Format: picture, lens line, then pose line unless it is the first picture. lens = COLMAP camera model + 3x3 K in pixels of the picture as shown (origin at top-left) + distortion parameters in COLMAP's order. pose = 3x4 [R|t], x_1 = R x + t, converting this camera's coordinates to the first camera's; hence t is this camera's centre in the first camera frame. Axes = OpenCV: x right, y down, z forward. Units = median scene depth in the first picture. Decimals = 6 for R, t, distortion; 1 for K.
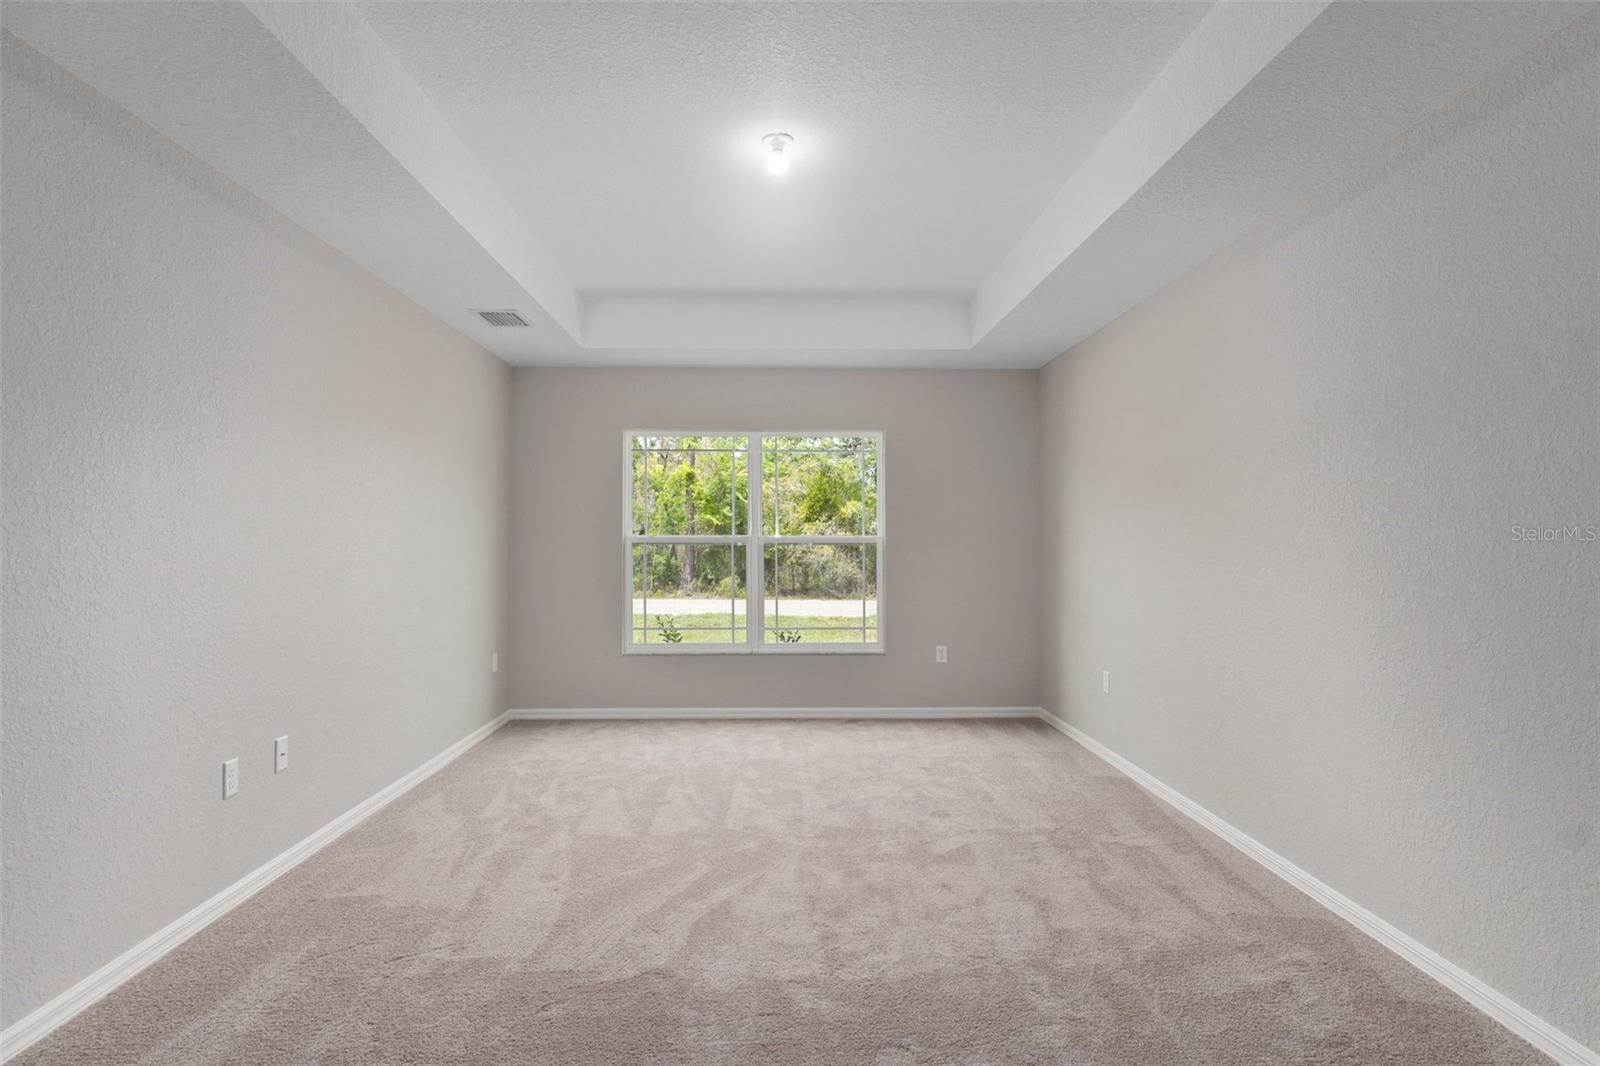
lens RADIAL K [[909.0, 0, 800.0], [0, 909.0, 533.0], [0, 0, 1]] dist [0.006916, -0.000027]
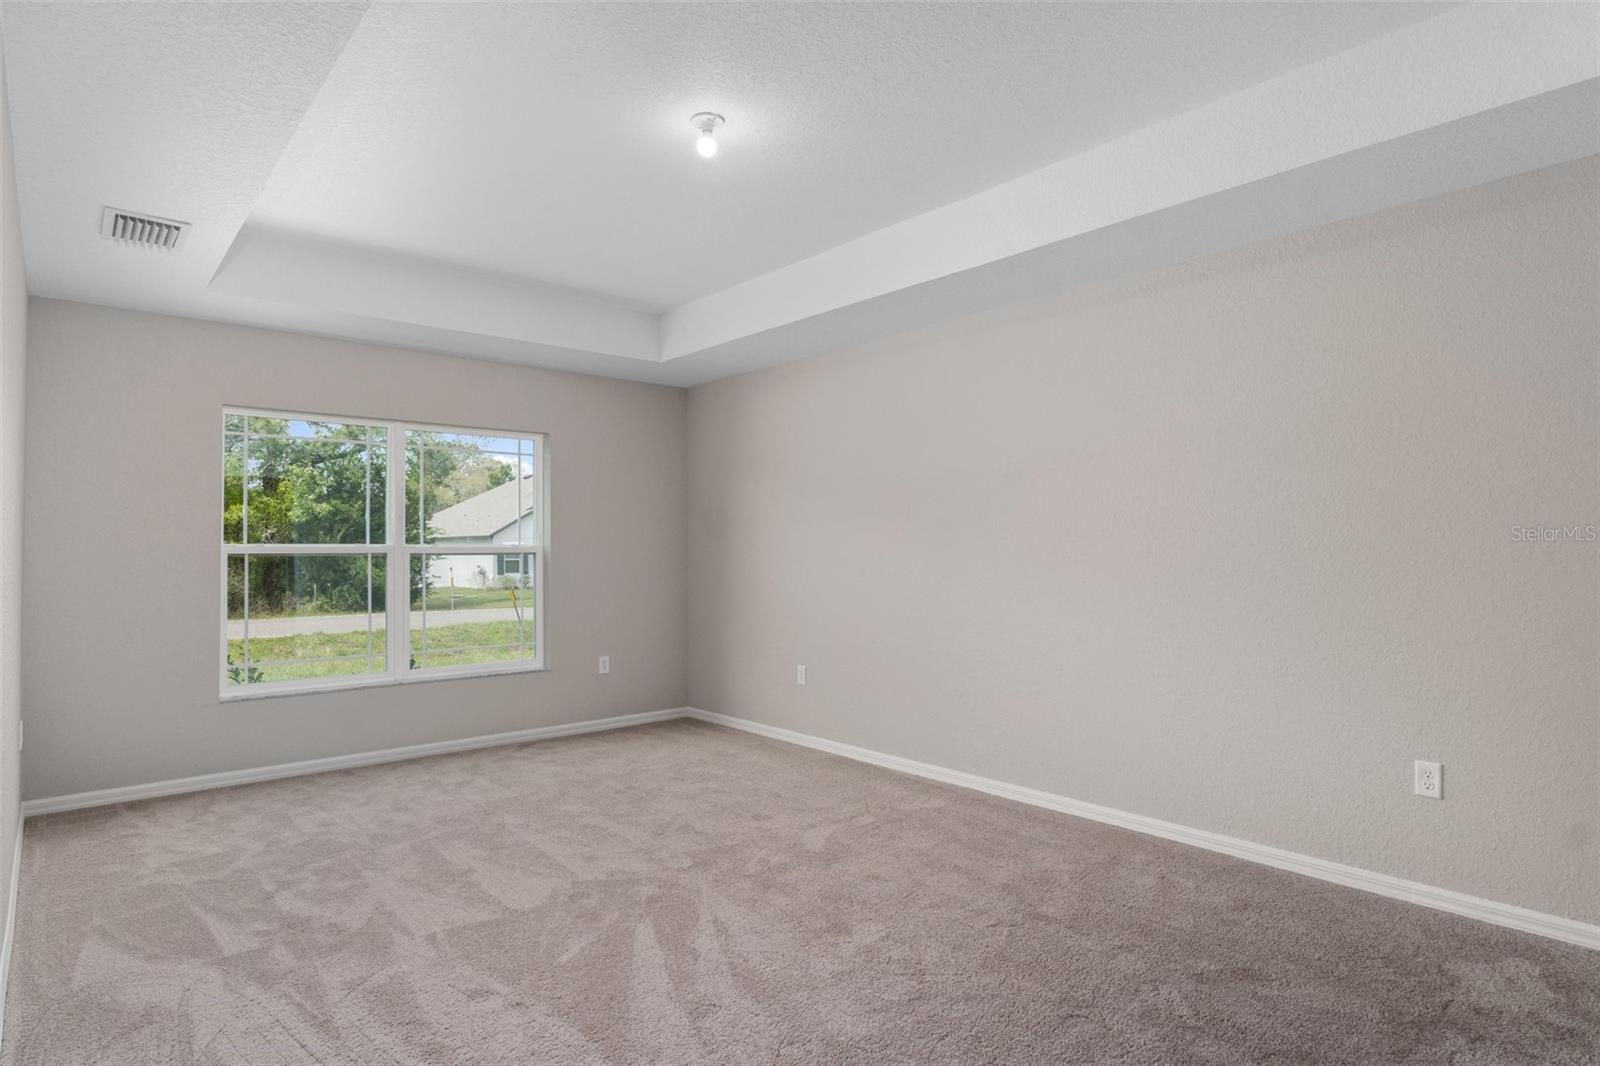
lens RADIAL K [[862.3, 0, 800.0], [0, 862.3, 533.0], [0, 0, 1]] dist [-0.003066, 0.000082]
pose [[0.774158, 0.009560, 0.632921, -0.438280], [-0.002704, 0.999927, -0.011797, 0.001114], [-0.632987, 0.007421, 0.774127, 0.224762]]
